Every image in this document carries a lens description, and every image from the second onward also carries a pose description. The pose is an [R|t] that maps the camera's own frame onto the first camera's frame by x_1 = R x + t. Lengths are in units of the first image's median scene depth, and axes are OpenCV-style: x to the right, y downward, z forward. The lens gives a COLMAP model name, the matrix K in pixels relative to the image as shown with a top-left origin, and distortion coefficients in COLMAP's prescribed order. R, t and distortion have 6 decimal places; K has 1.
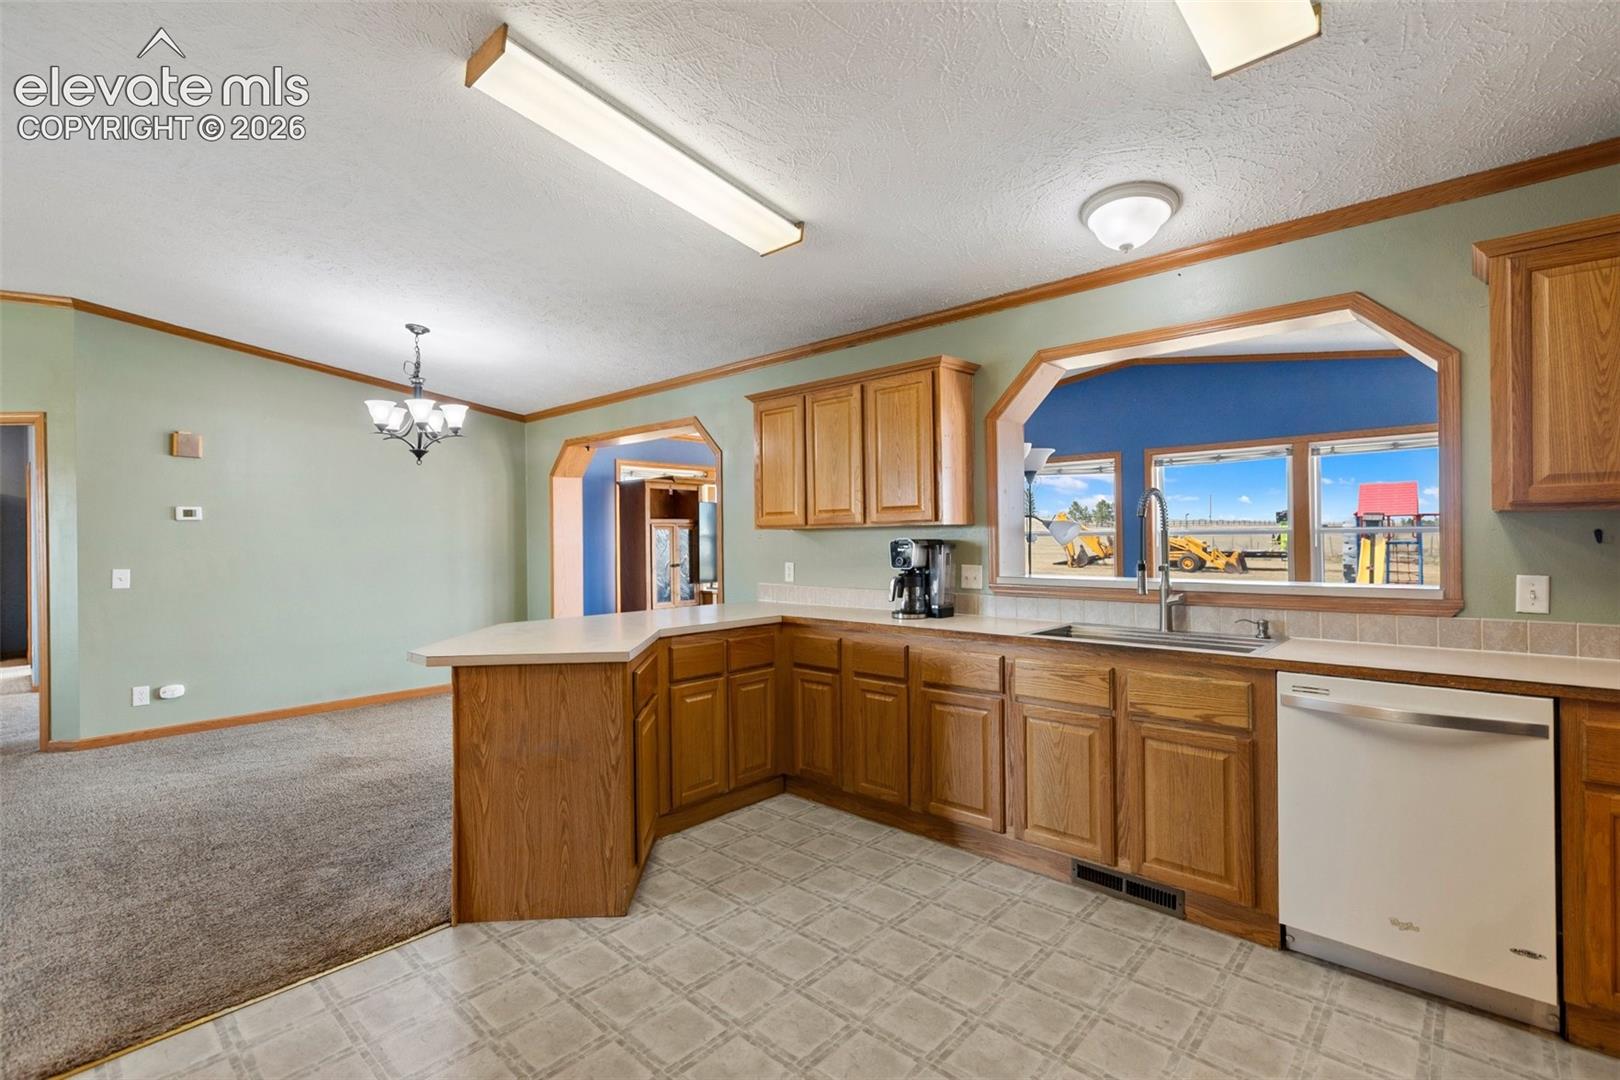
lens RADIAL K [[734.3, 0, 812.2], [0, 734.3, 530.6], [0, 0, 1]] dist [0.002045, 0.000123]
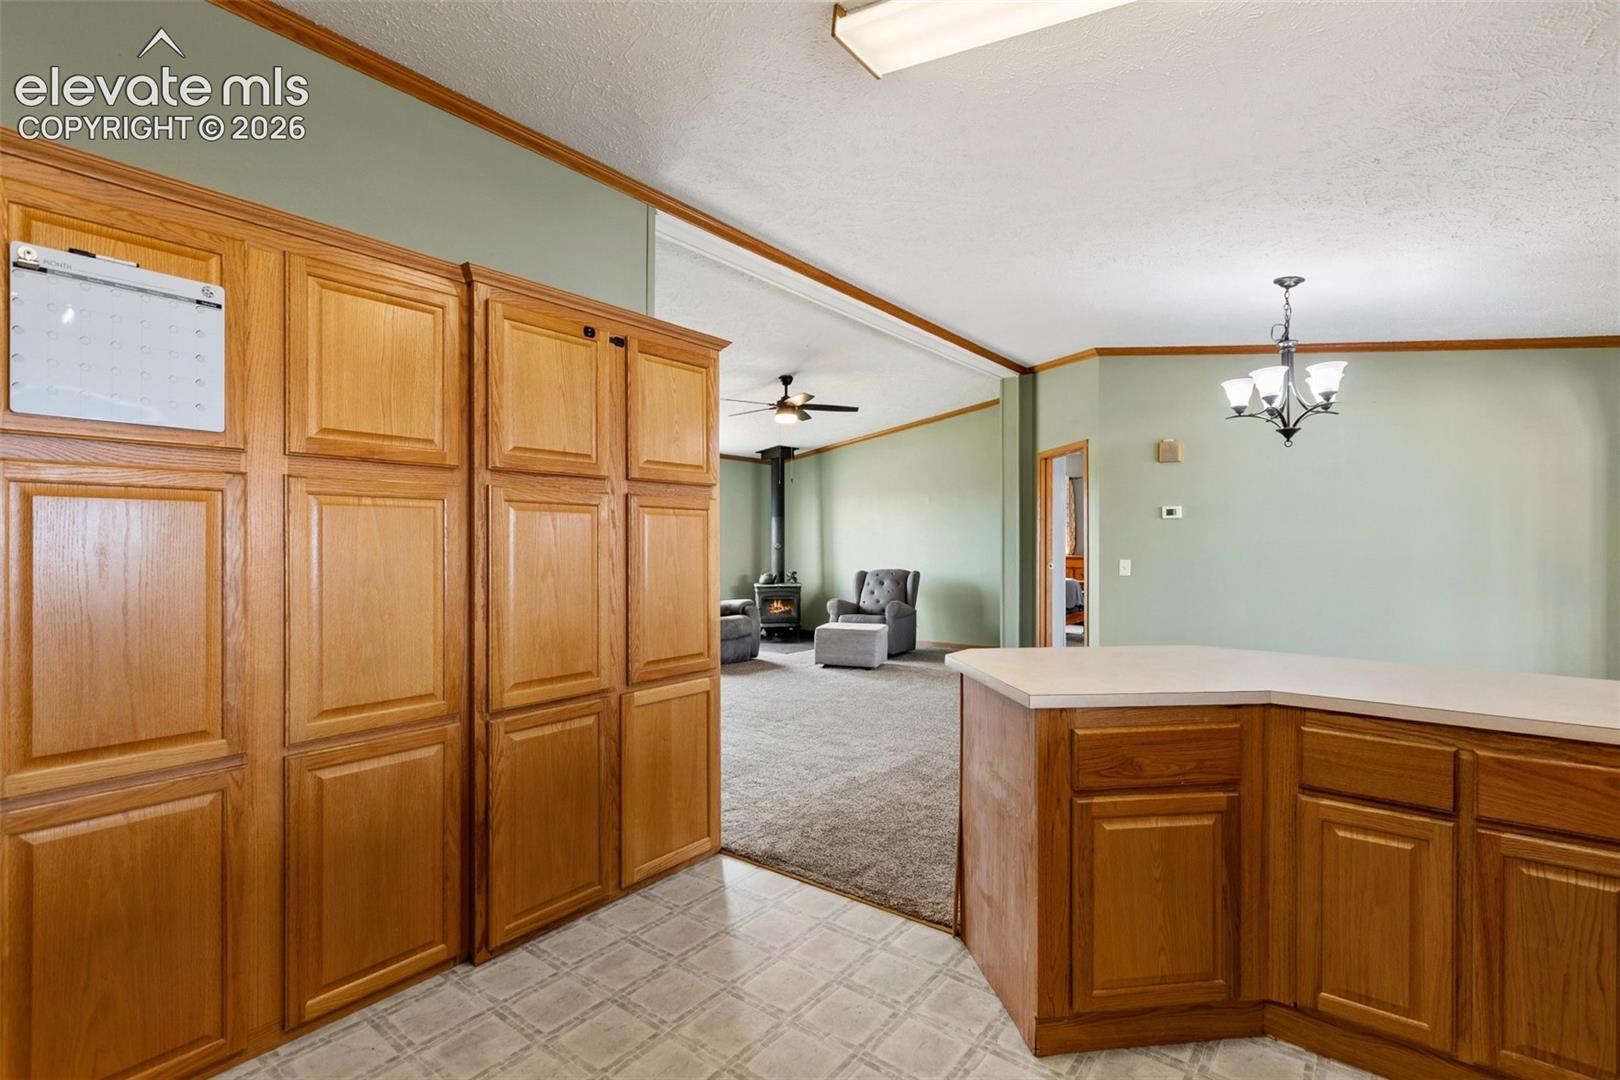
lens RADIAL K [[734.3, 0, 813.3], [0, 734.3, 547.1], [0, 0, 1]] dist [0.002045, 0.000123]
pose [[0.078758, 0.019700, -0.996699, 0.367026], [0.010286, 0.999735, 0.020573, 0.001263], [0.996841, -0.011872, 0.078535, 0.600089]]
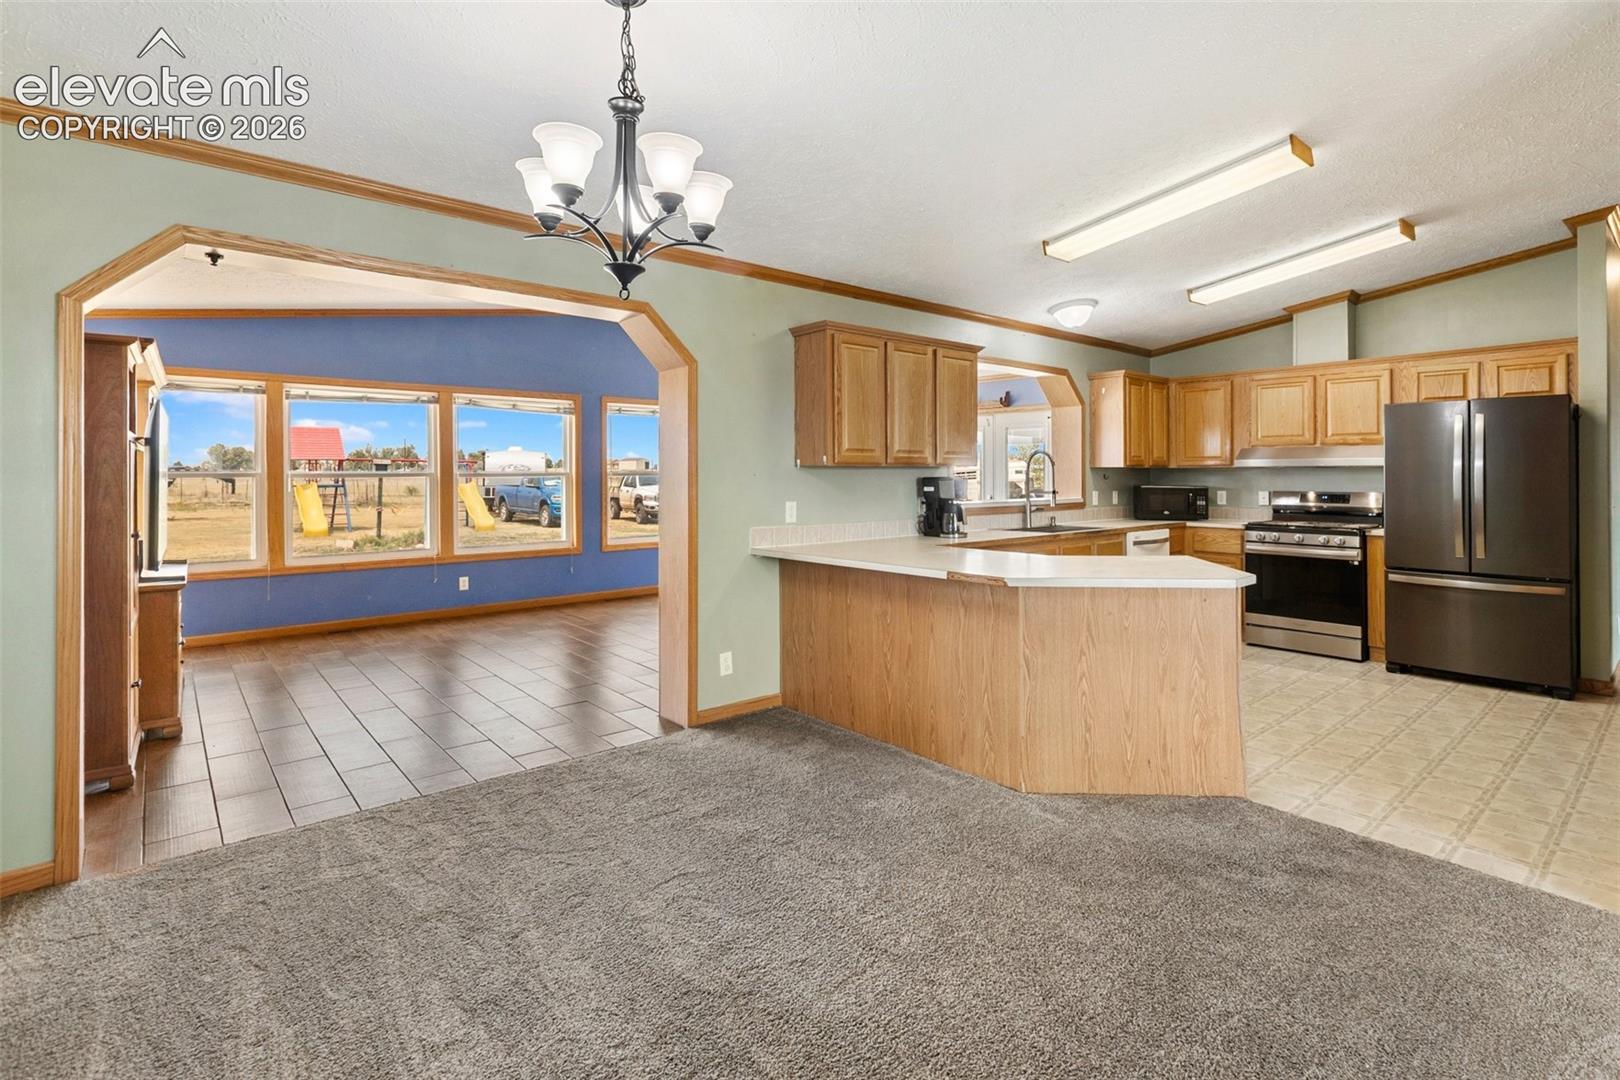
lens RADIAL K [[734.3, 0, 852.8], [0, 734.3, 471.4], [0, 0, 1]] dist [0.002045, 0.000123]
pose [[0.120653, 0.015221, 0.992578, -1.392277], [-0.008909, 0.999859, -0.014250, 0.026435], [-0.992655, -0.007123, 0.120771, 1.196161]]
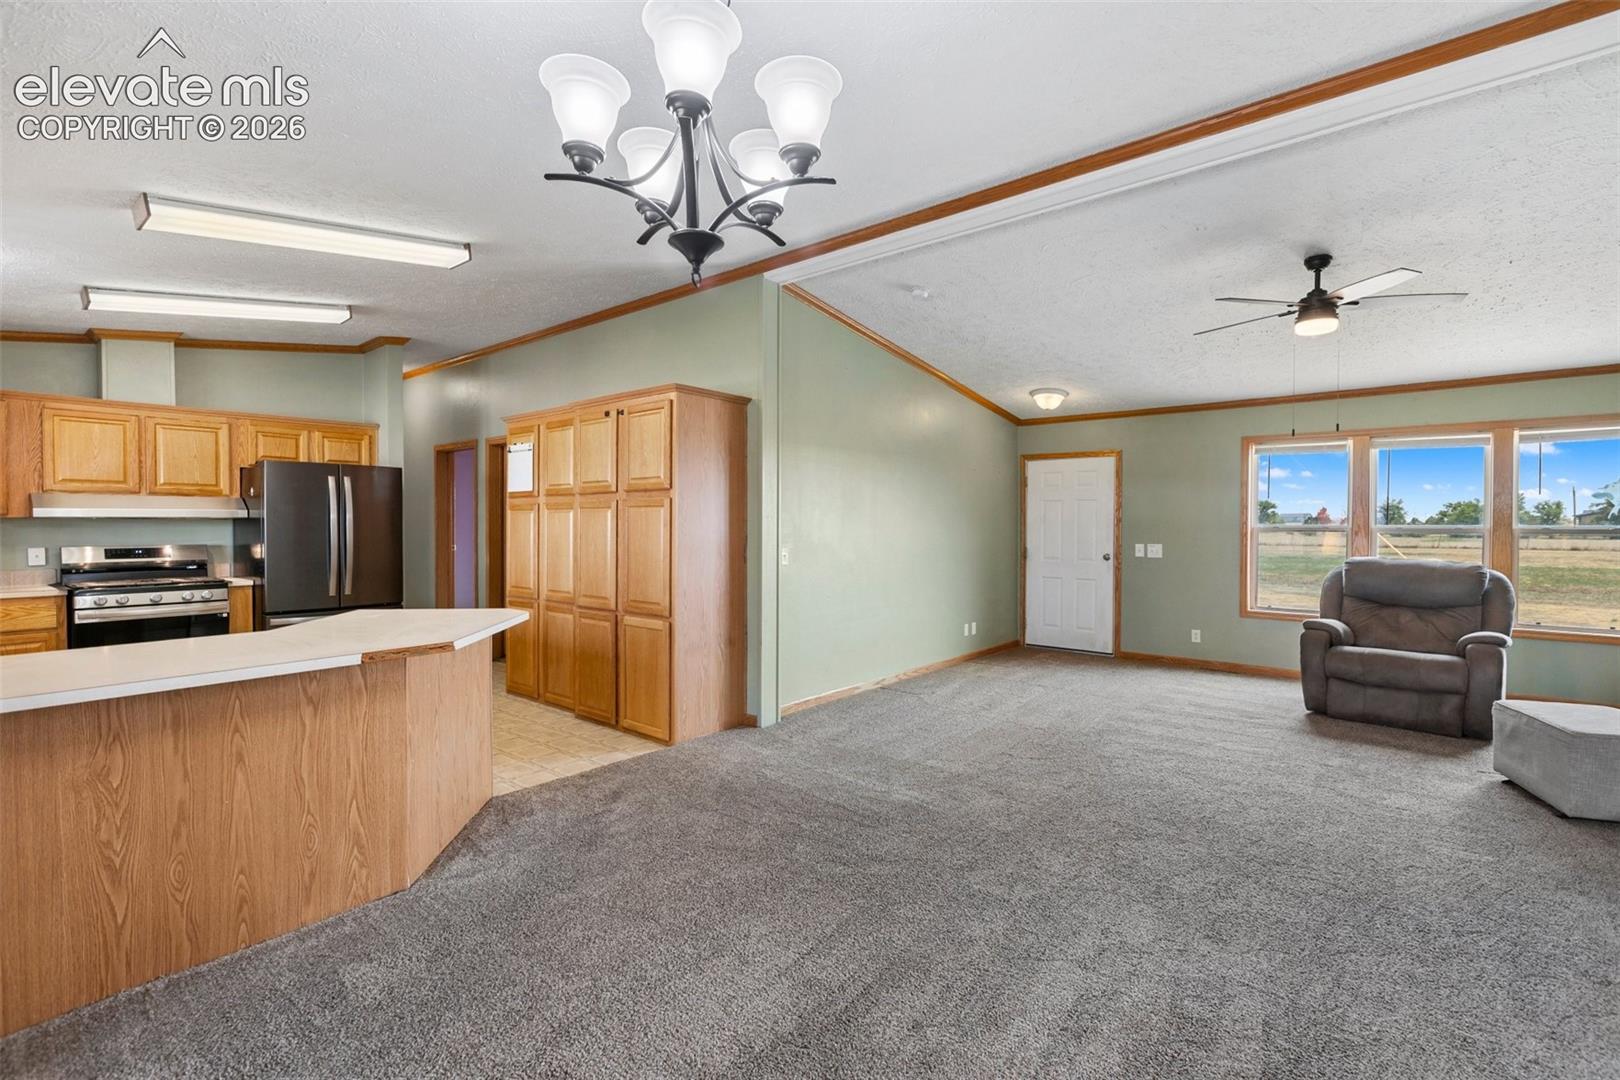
lens RADIAL K [[734.3, 0, 822.8], [0, 734.3, 539.0], [0, 0, 1]] dist [0.002045, 0.000123]
pose [[-0.998979, 0.010576, -0.043923, -0.854152], [0.010194, 0.999908, 0.008917, 0.024410], [0.044013, 0.008460, -0.998995, 1.957537]]
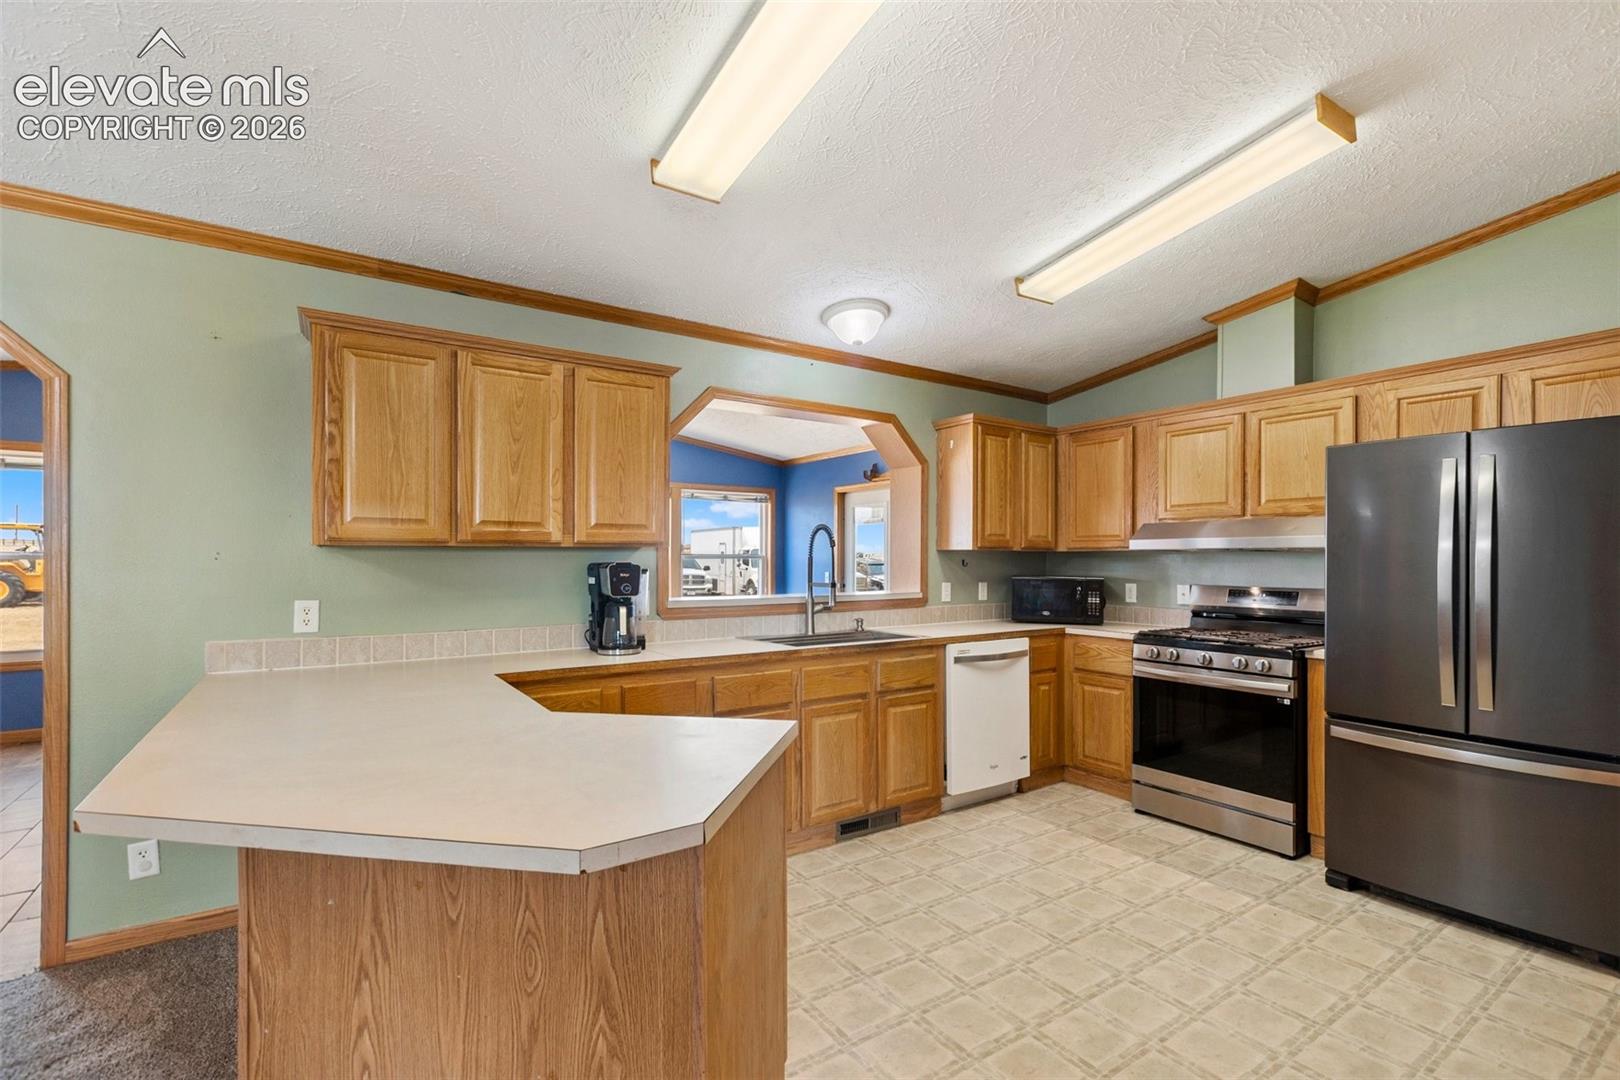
lens RADIAL K [[734.3, 0, 807.2], [0, 734.3, 558.0], [0, 0, 1]] dist [0.002045, 0.000123]
pose [[0.228385, 0.011468, 0.973503, -0.773711], [-0.014353, 0.999862, -0.008411, 0.012164], [-0.973465, -0.012052, 0.228518, 0.692665]]
